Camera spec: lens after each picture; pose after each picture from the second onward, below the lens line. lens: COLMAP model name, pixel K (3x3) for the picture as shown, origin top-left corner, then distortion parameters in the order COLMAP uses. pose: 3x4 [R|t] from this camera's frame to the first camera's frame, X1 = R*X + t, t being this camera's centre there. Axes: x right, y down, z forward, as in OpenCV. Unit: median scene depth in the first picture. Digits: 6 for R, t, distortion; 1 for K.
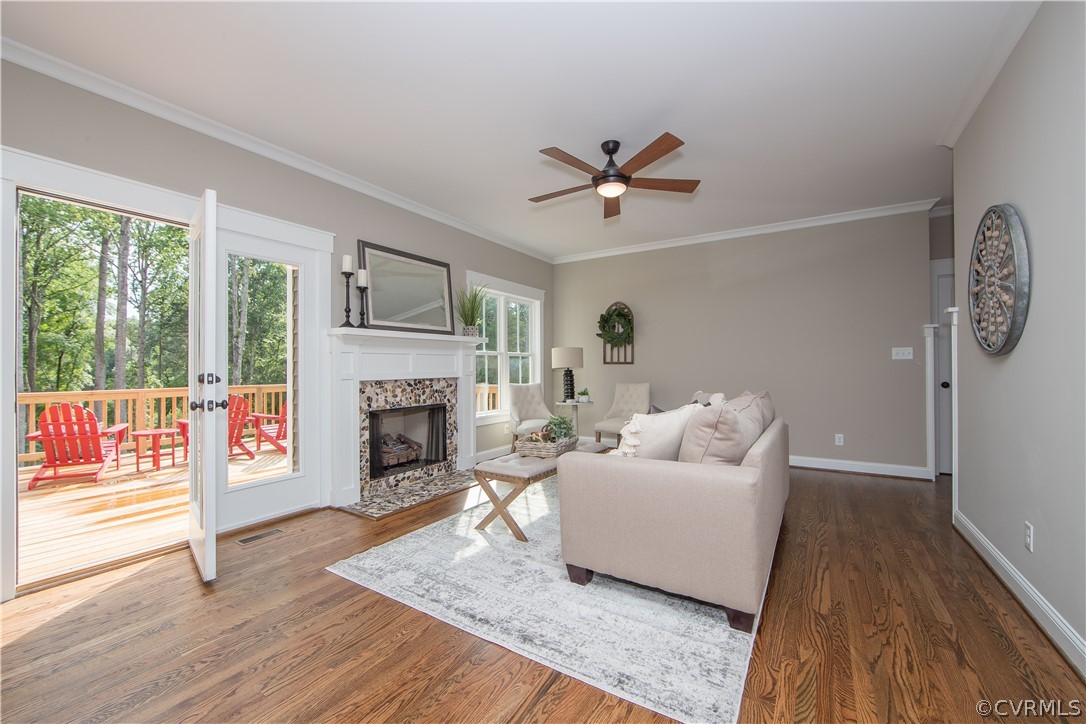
lens RADIAL K [[433.0, 0, 550.1], [0, 433.0, 361.6], [0, 0, 1]] dist [-0.013989, 0.002028]
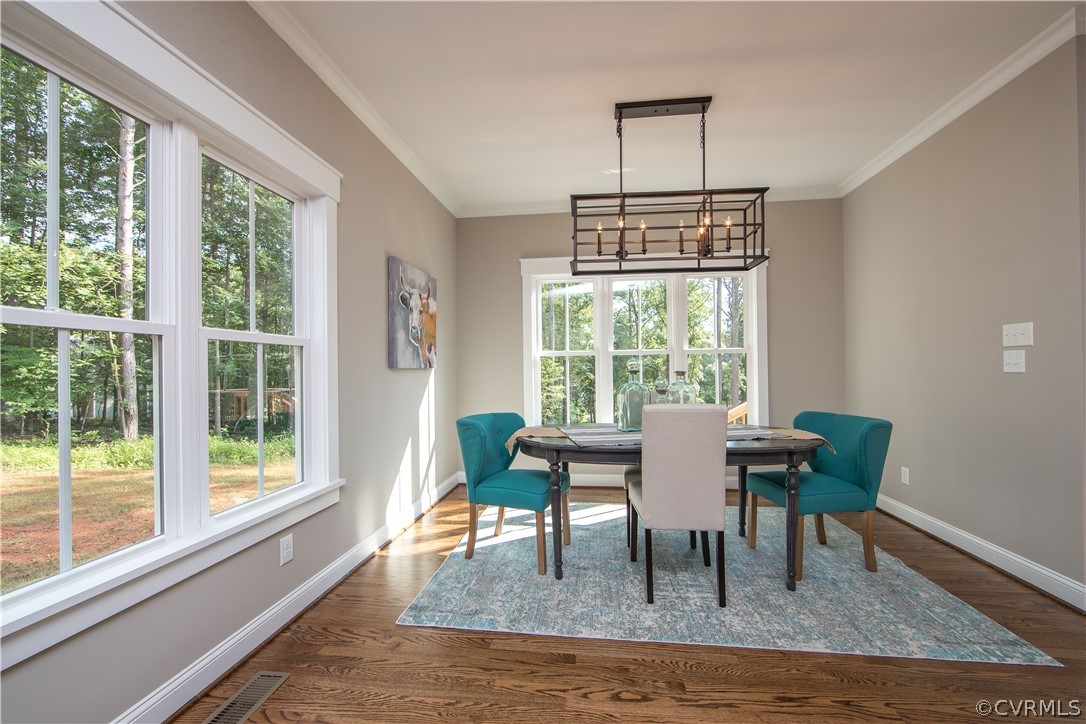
lens RADIAL K [[433.0, 0, 545.2], [0, 433.0, 365.3], [0, 0, 1]] dist [-0.013989, 0.002028]
pose [[0.416499, -0.005496, -0.909120, -0.372600], [0.014146, 0.999900, 0.000436, 0.001426], [0.909026, -0.013042, 0.416535, -0.221414]]
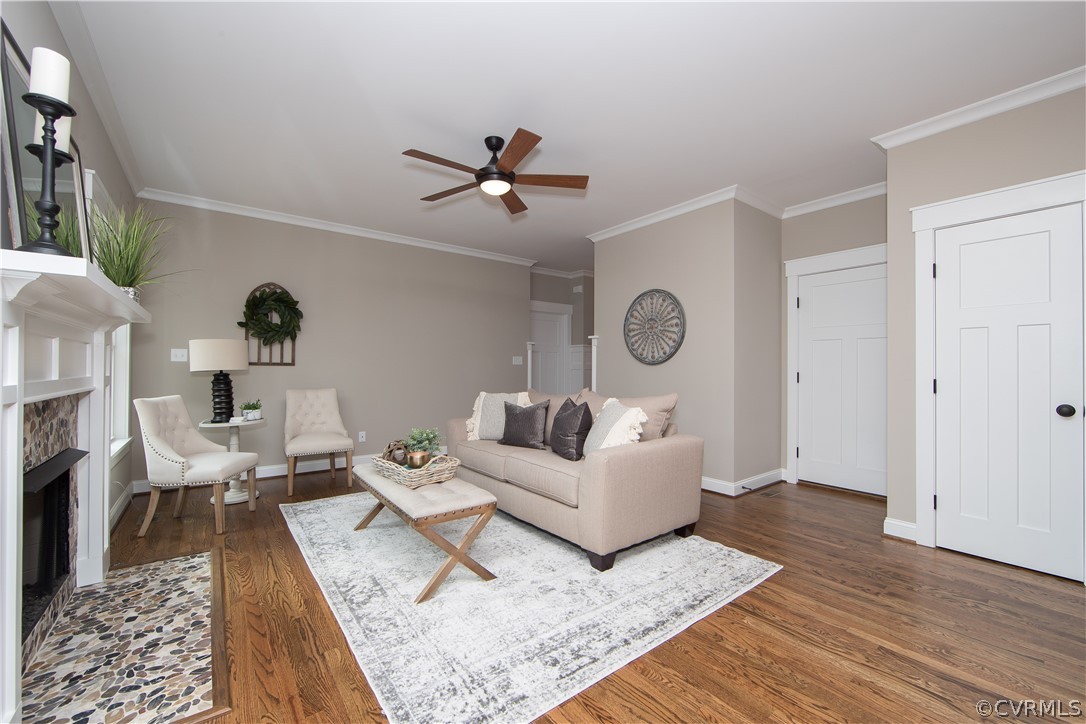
lens RADIAL K [[433.0, 0, 551.0], [0, 433.0, 362.3], [0, 0, 1]] dist [-0.013989, 0.002028]
pose [[0.344990, 0.018541, 0.938423, -0.400039], [-0.014023, 0.999795, -0.014598, 0.005042], [-0.938502, -0.008123, 0.345179, 0.302032]]
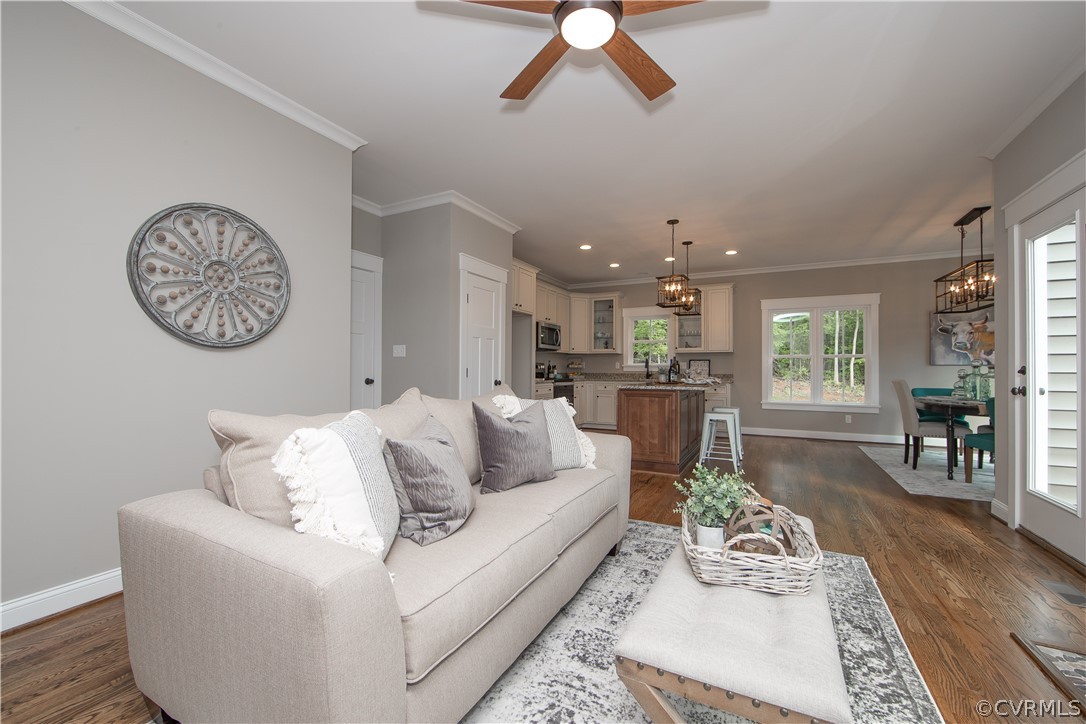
lens RADIAL K [[433.0, 0, 547.0], [0, 433.0, 364.0], [0, 0, 1]] dist [-0.013989, 0.002028]
pose [[-0.997299, 0.001665, -0.073430, 0.126793], [0.003120, 0.999801, -0.019711, 0.019296], [0.073383, -0.019887, -0.997106, 0.846366]]
